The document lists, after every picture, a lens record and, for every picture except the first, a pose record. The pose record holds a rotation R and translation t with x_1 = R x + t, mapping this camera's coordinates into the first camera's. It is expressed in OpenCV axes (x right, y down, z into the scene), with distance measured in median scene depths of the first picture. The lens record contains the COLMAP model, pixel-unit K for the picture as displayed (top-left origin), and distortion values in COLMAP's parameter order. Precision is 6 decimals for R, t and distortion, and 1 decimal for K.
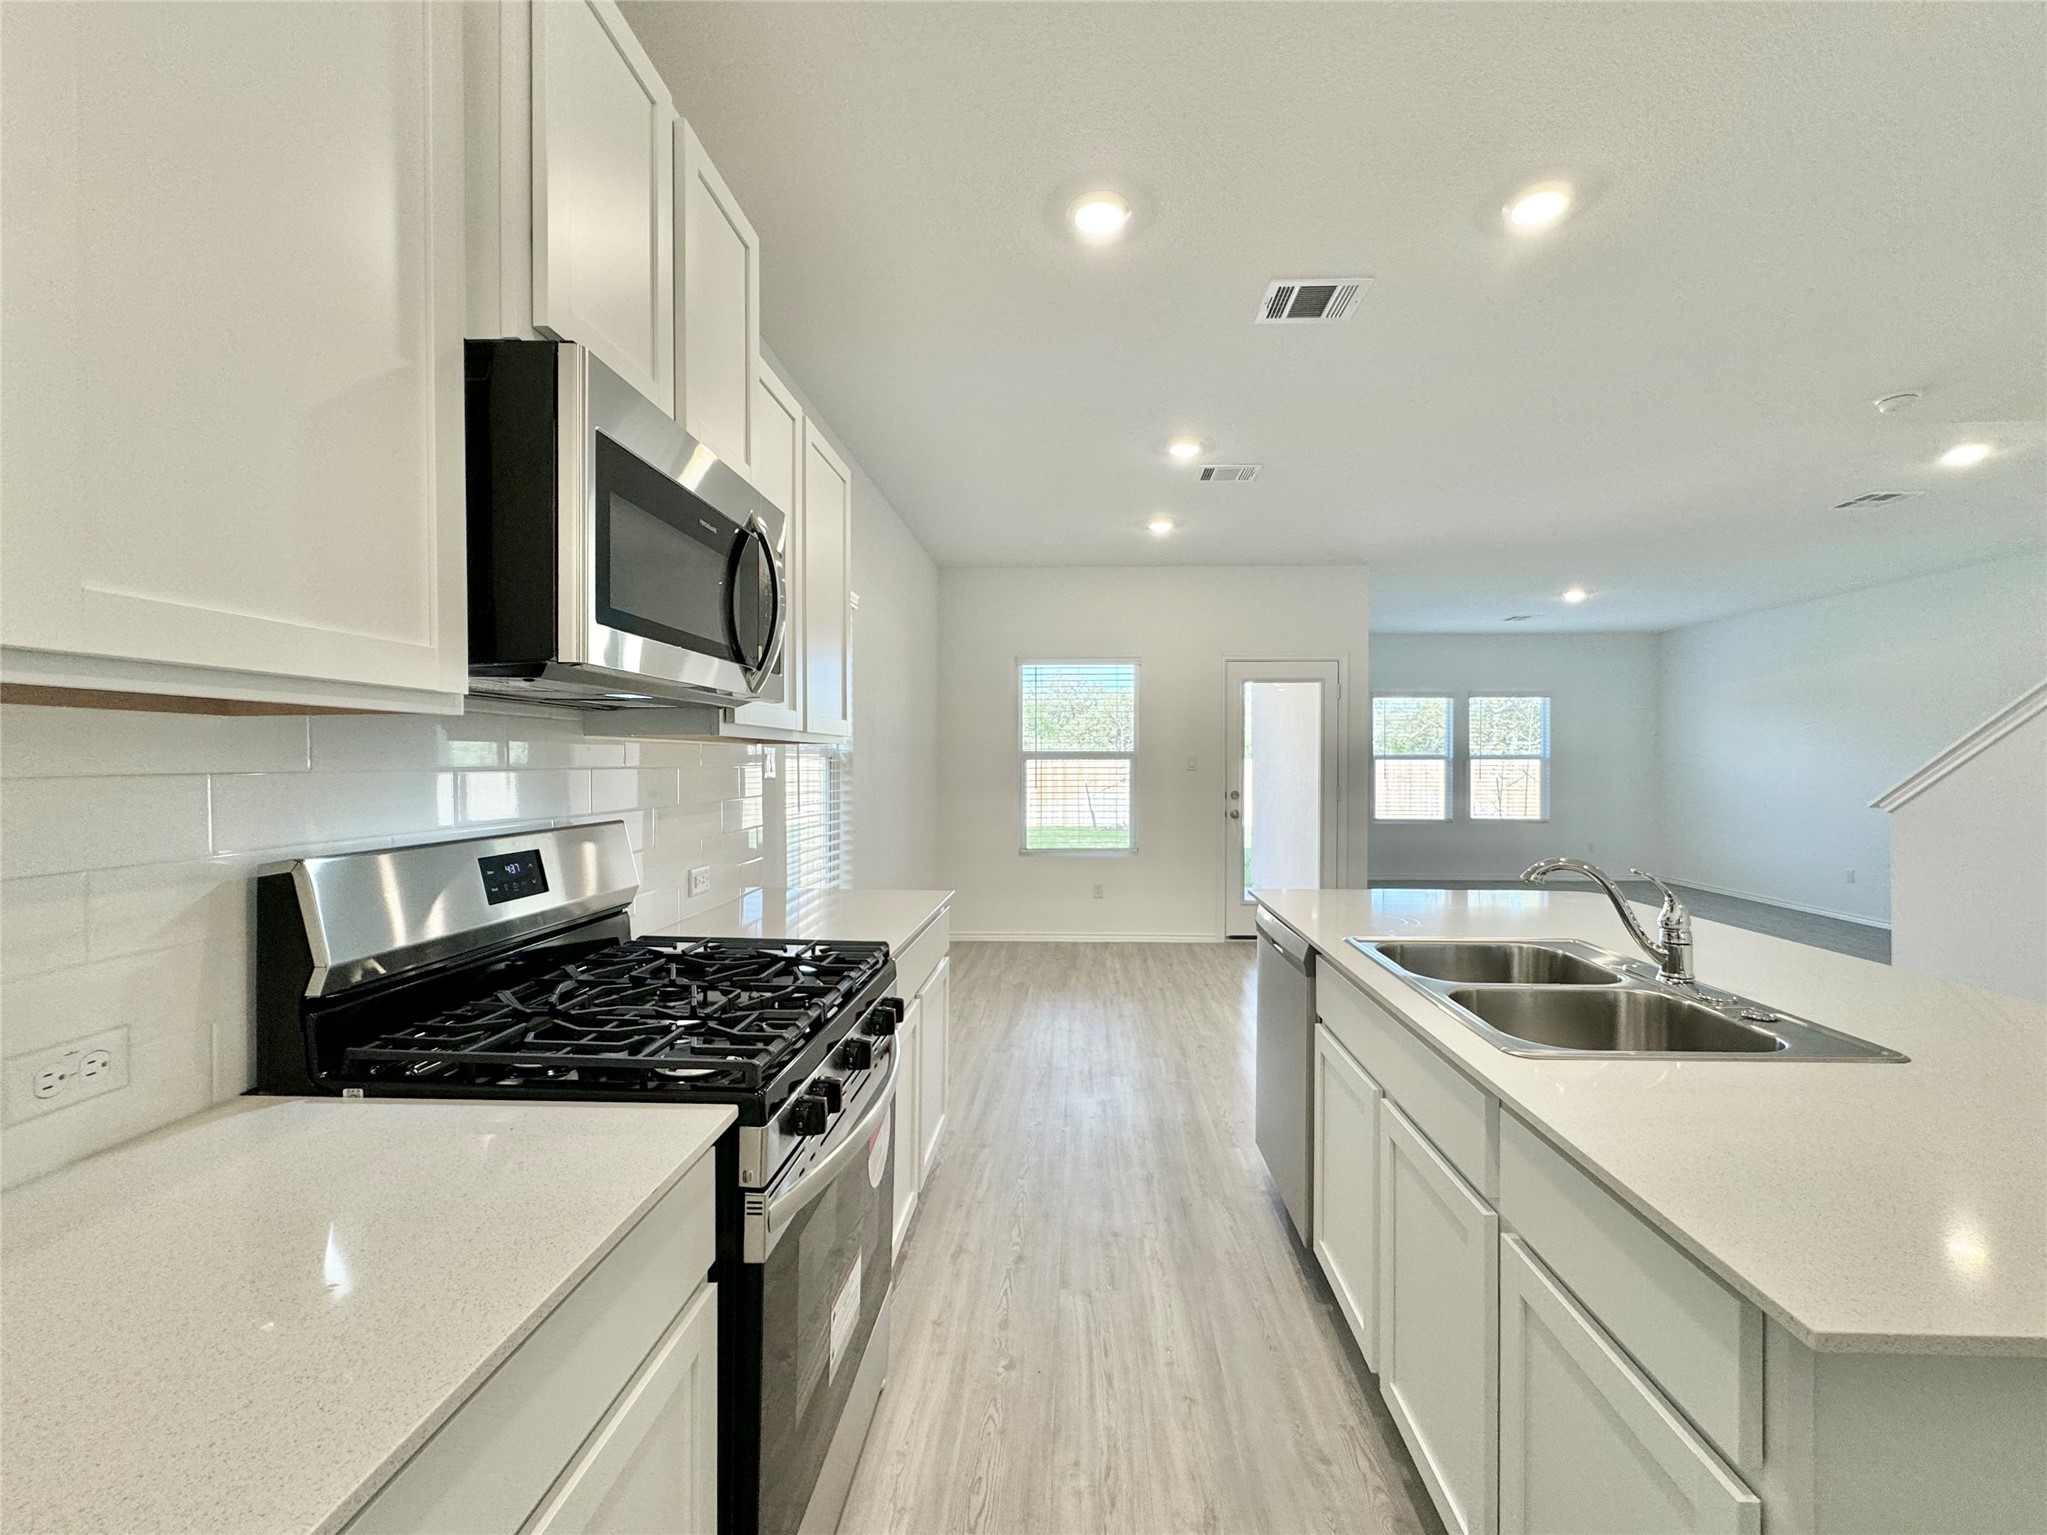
lens RADIAL K [[893.6, 0, 1023.5], [0, 893.6, 767.5], [0, 0, 1]] dist [-0.000270, 0.000189]
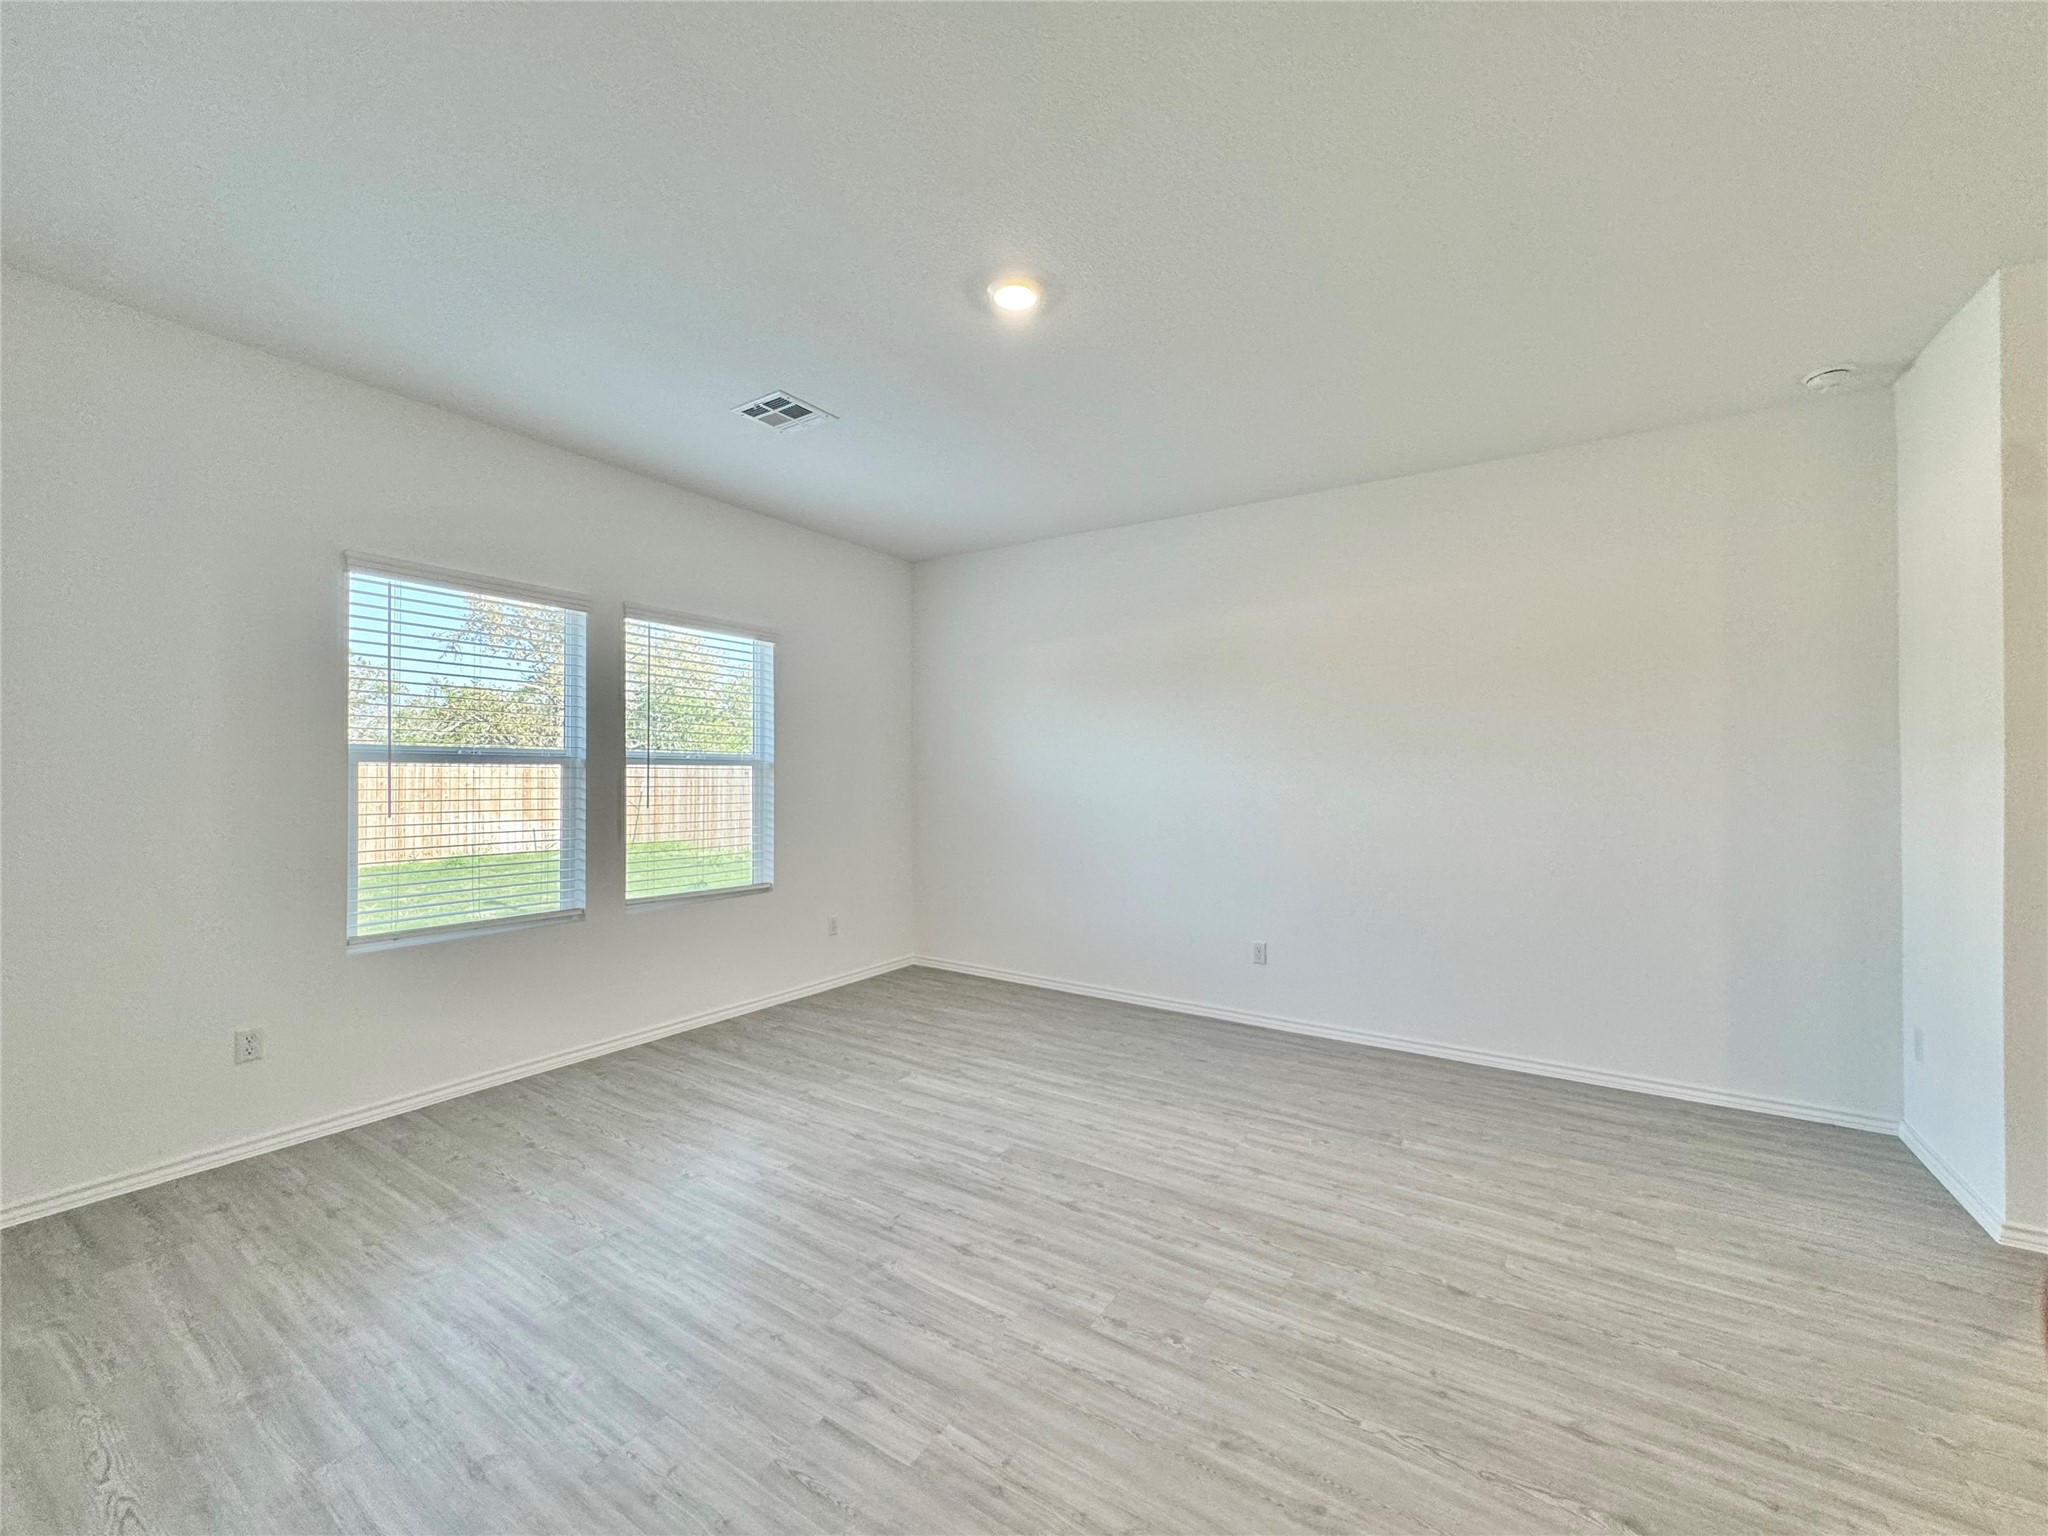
lens RADIAL K [[830.5, 0, 1024.0], [0, 830.5, 768.0], [0, 0, 1]] dist [-0.000692, 0.000177]
pose [[0.503281, 0.004798, 0.864110, 0.255575], [0.005019, 0.999951, -0.008476, -0.002567], [-0.864108, 0.008603, 0.503232, 0.641152]]
